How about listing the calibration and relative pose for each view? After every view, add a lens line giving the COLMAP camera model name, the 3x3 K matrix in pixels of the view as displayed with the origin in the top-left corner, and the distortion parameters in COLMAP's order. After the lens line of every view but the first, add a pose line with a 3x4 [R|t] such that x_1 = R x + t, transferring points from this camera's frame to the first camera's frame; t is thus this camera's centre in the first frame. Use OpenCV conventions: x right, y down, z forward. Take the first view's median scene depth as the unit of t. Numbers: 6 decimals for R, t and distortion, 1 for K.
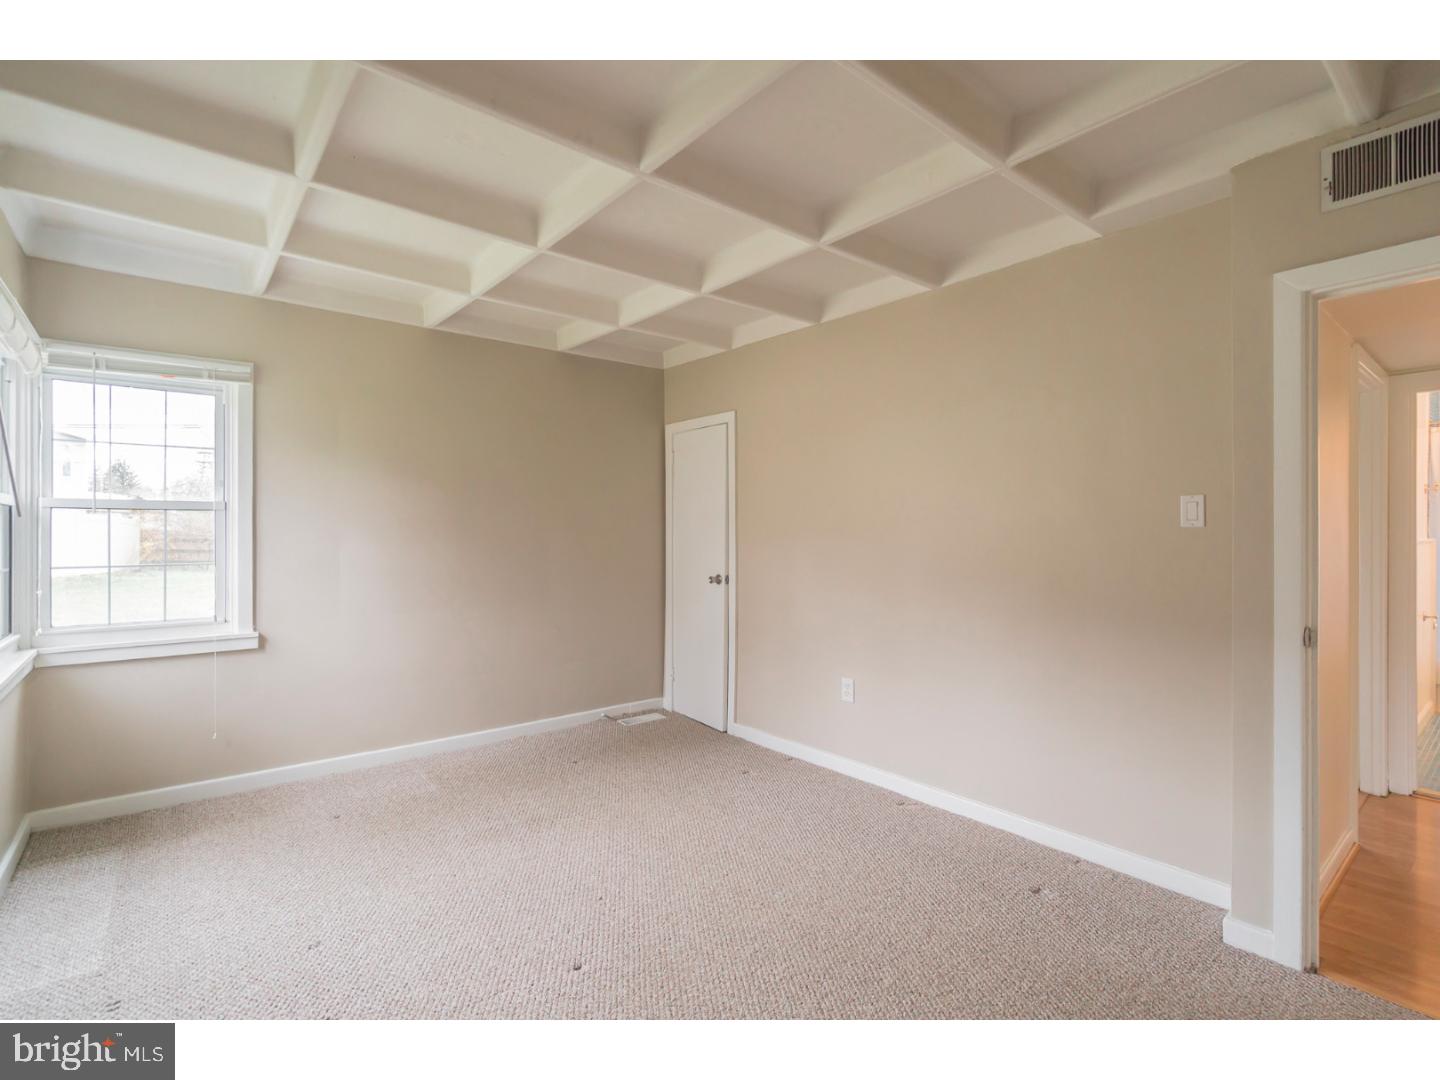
lens RADIAL K [[669.2, 0, 708.8], [0, 669.2, 539.5], [0, 0, 1]] dist [0.000403, -0.000601]
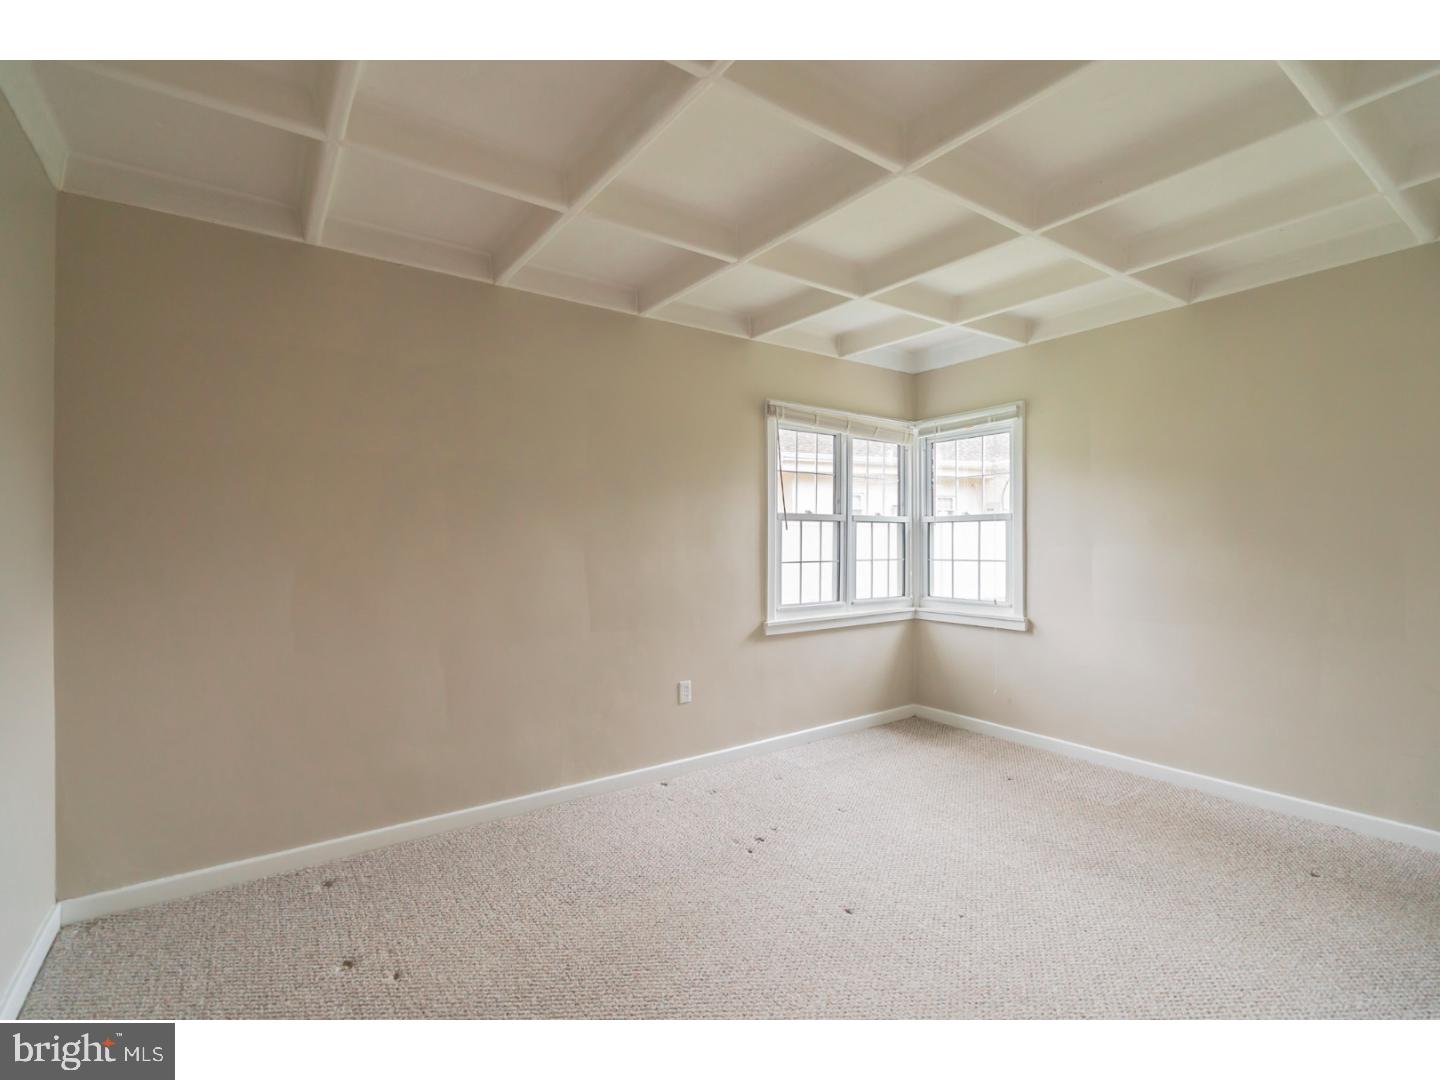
lens RADIAL K [[669.2, 0, 724.9], [0, 669.2, 539.7], [0, 0, 1]] dist [0.000403, -0.000601]
pose [[-0.045708, -0.001165, -0.998954, 0.590566], [-0.008135, 0.999967, -0.000794, 0.000253], [0.998922, 0.008090, -0.045716, 0.509669]]
